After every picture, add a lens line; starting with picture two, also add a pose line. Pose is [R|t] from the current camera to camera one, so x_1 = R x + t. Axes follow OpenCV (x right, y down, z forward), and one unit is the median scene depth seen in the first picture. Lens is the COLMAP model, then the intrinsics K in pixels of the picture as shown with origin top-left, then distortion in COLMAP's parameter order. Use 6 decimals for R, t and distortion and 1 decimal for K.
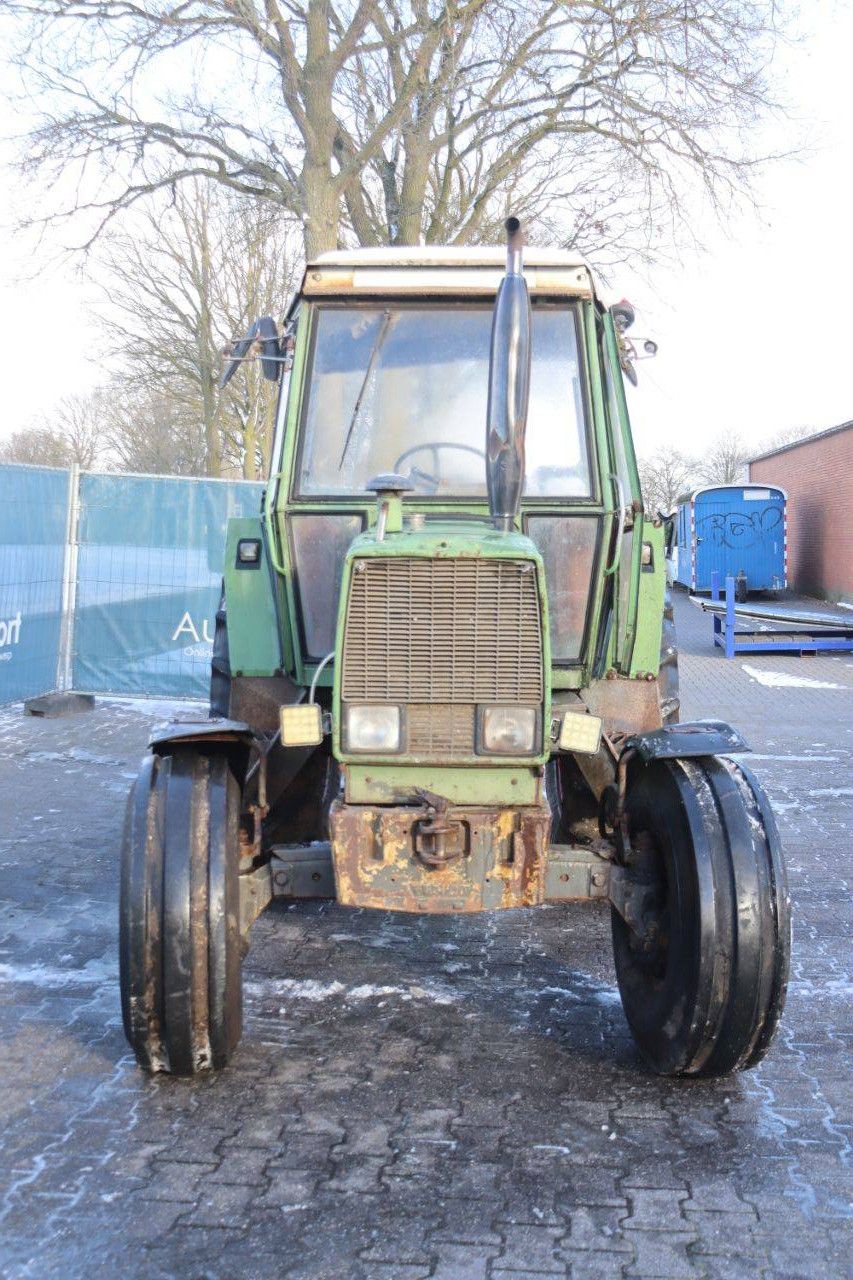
lens RADIAL K [[1367.6, 0, 426.5], [0, 1367.6, 640.0], [0, 0, 1]] dist [-0.059313, 0.008537]
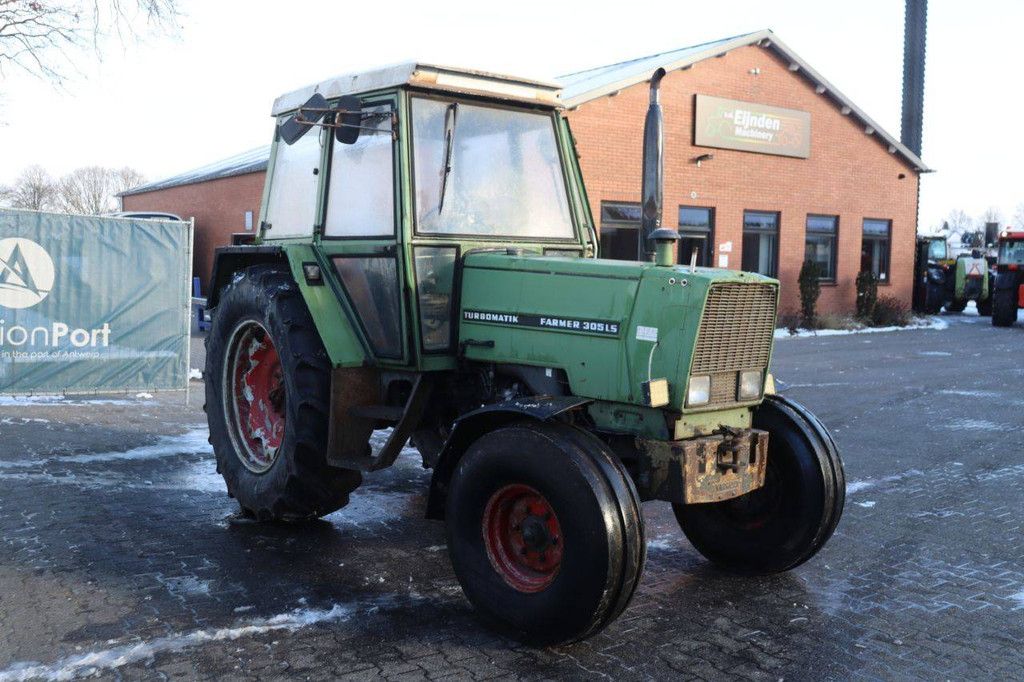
lens RADIAL K [[963.9, 0, 512.0], [0, 963.9, 341.0], [0, 0, 1]] dist [-0.089916, 0.001508]
pose [[0.766181, -0.047324, 0.640880, -0.918395], [0.033368, 0.998869, 0.033868, -0.038093], [-0.641758, -0.004564, 0.766894, 0.282983]]
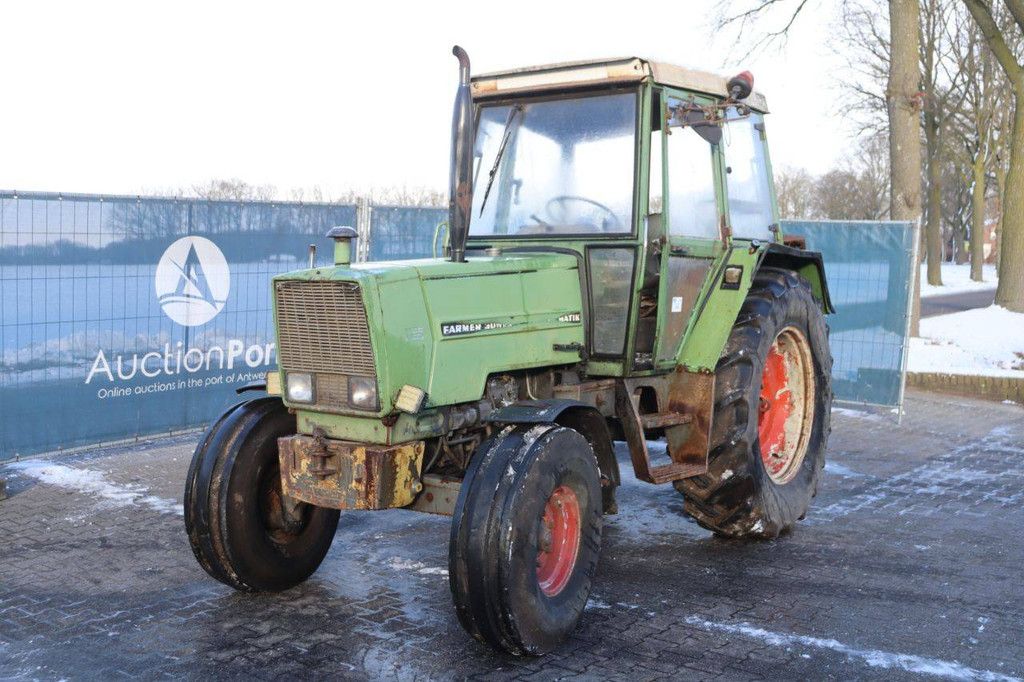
lens RADIAL K [[1094.1, 0, 512.0], [0, 1094.1, 341.0], [0, 0, 1]] dist [-0.059313, 0.008537]
pose [[0.835241, 0.032954, -0.548896, 0.867085], [-0.031692, 0.999428, 0.011778, -0.012221], [0.548970, 0.007558, 0.835808, 0.069551]]
